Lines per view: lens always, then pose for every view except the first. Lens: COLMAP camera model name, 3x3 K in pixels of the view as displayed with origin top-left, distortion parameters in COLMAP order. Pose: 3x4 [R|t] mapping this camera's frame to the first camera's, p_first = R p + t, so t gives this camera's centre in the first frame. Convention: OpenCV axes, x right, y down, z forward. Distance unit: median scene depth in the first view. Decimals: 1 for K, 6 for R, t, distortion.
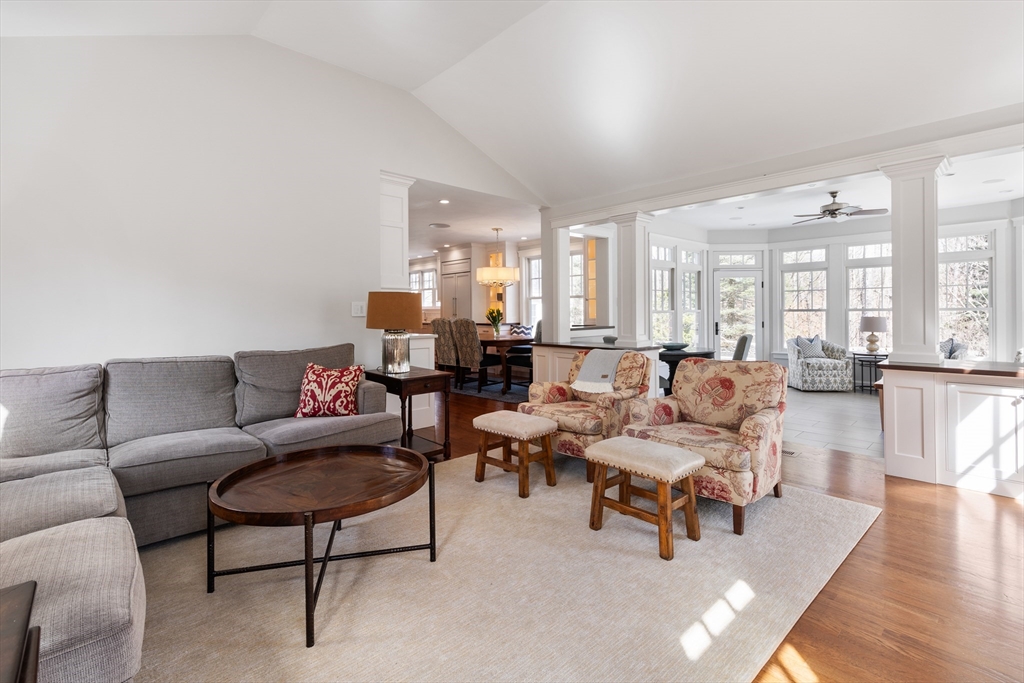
lens RADIAL K [[471.3, 0, 514.2], [0, 471.3, 310.9], [0, 0, 1]] dist [0.000474, 0.000097]
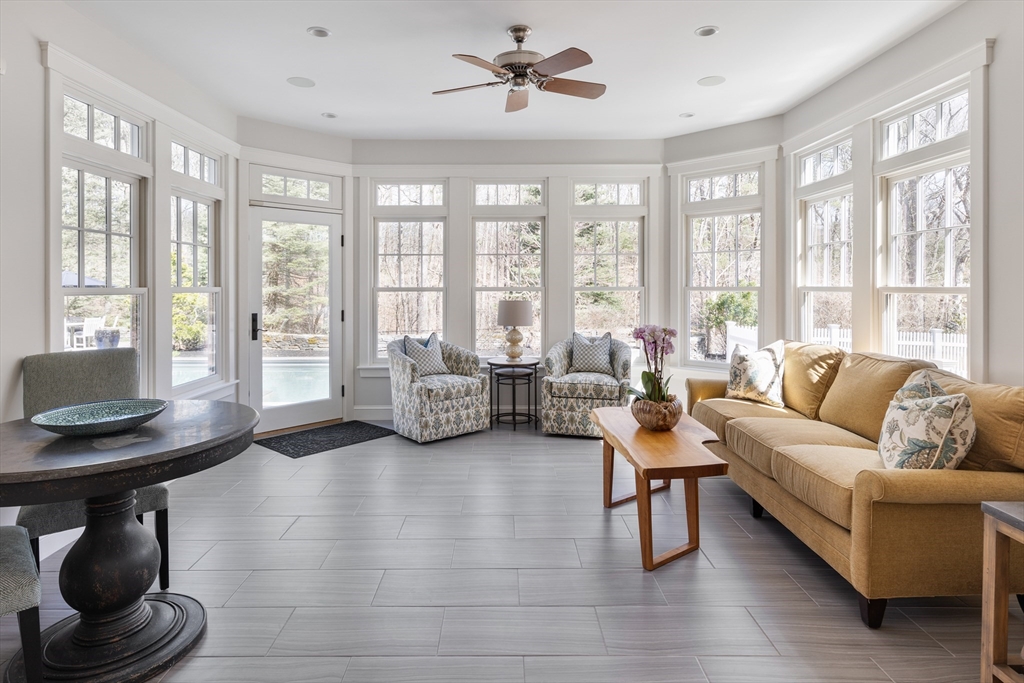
lens RADIAL K [[573.9, 0, 510.6], [0, 573.9, 288.9], [0, 0, 1]] dist [0.000483, 0.000149]
pose [[0.677505, 0.006968, 0.735485, 0.206244], [-0.006005, 0.999974, -0.003942, 0.000603], [-0.735494, -0.001745, 0.677529, 0.484592]]
